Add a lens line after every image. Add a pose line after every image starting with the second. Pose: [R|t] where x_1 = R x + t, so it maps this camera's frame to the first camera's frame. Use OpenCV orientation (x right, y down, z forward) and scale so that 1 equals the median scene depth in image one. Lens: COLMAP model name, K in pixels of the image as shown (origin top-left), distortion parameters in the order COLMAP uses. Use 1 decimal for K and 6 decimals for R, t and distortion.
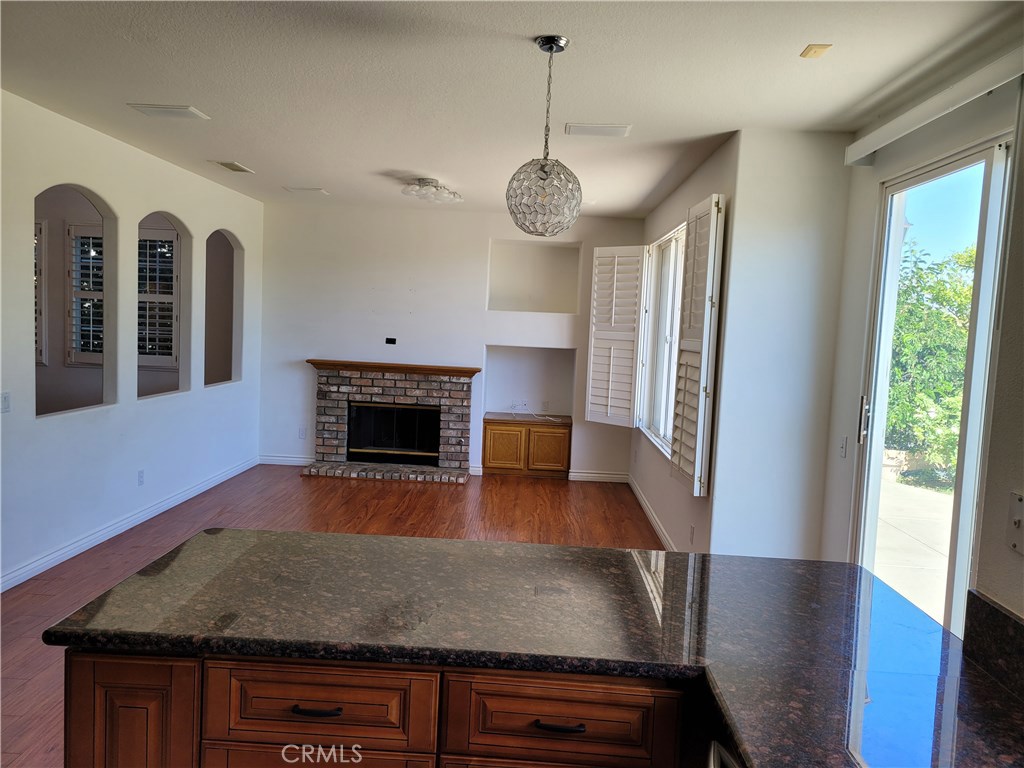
lens RADIAL K [[760.6, 0, 503.7], [0, 760.6, 377.6], [0, 0, 1]] dist [0.027858, -0.003378]
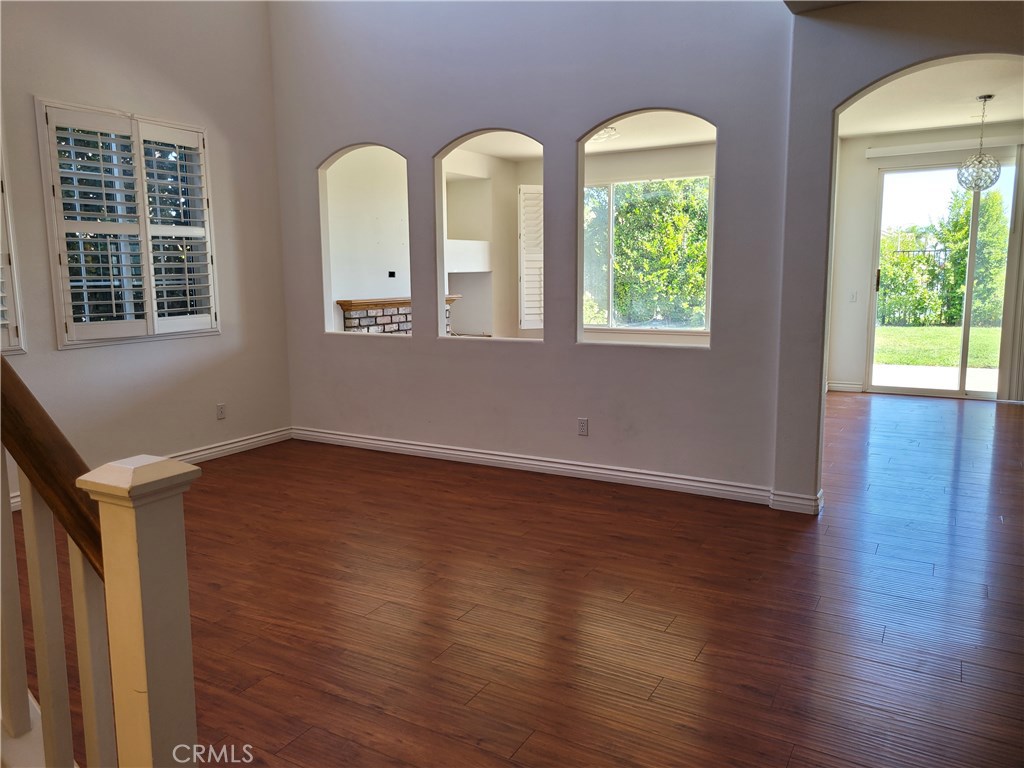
lens RADIAL K [[760.6, 0, 503.7], [0, 760.6, 377.6], [0, 0, 1]] dist [0.027858, -0.003378]
pose [[0.462390, -0.176907, 0.868849, -0.873277], [0.098368, 0.984080, 0.148019, -0.044806], [-0.881203, 0.017025, 0.472431, 0.395435]]
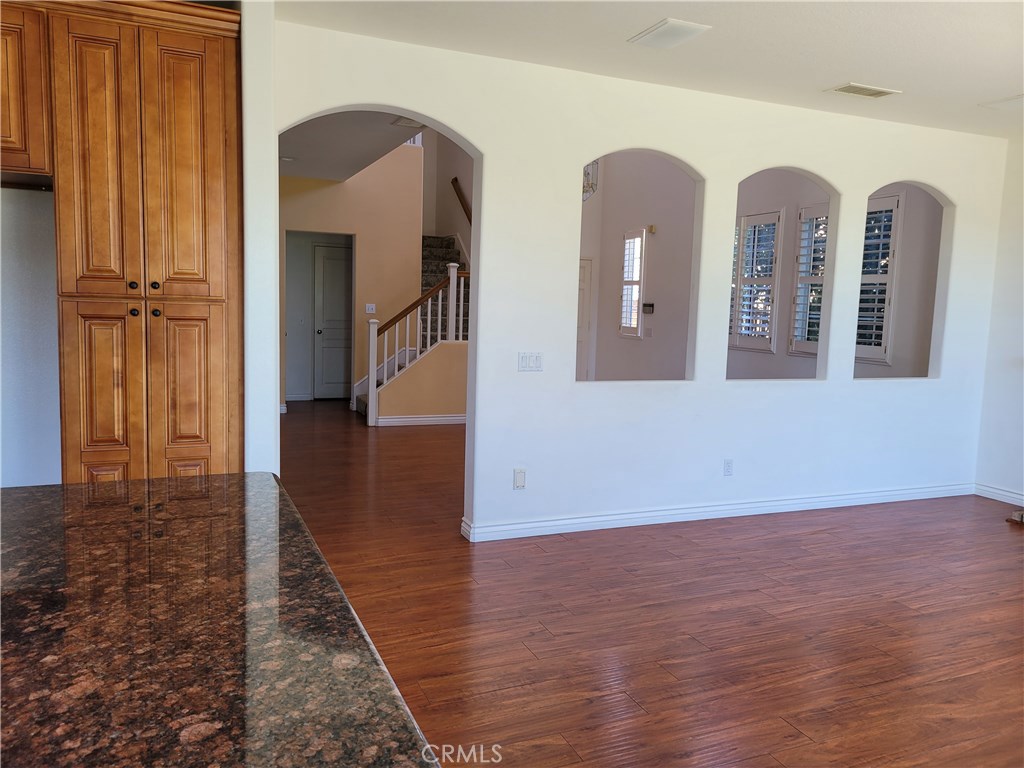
lens RADIAL K [[760.6, 0, 503.7], [0, 760.6, 377.6], [0, 0, 1]] dist [0.027858, -0.003378]
pose [[0.425670, 0.059939, -0.902891, 0.159809], [-0.076073, 0.996642, 0.030298, 0.013417], [0.901675, 0.055789, 0.428800, 0.273590]]
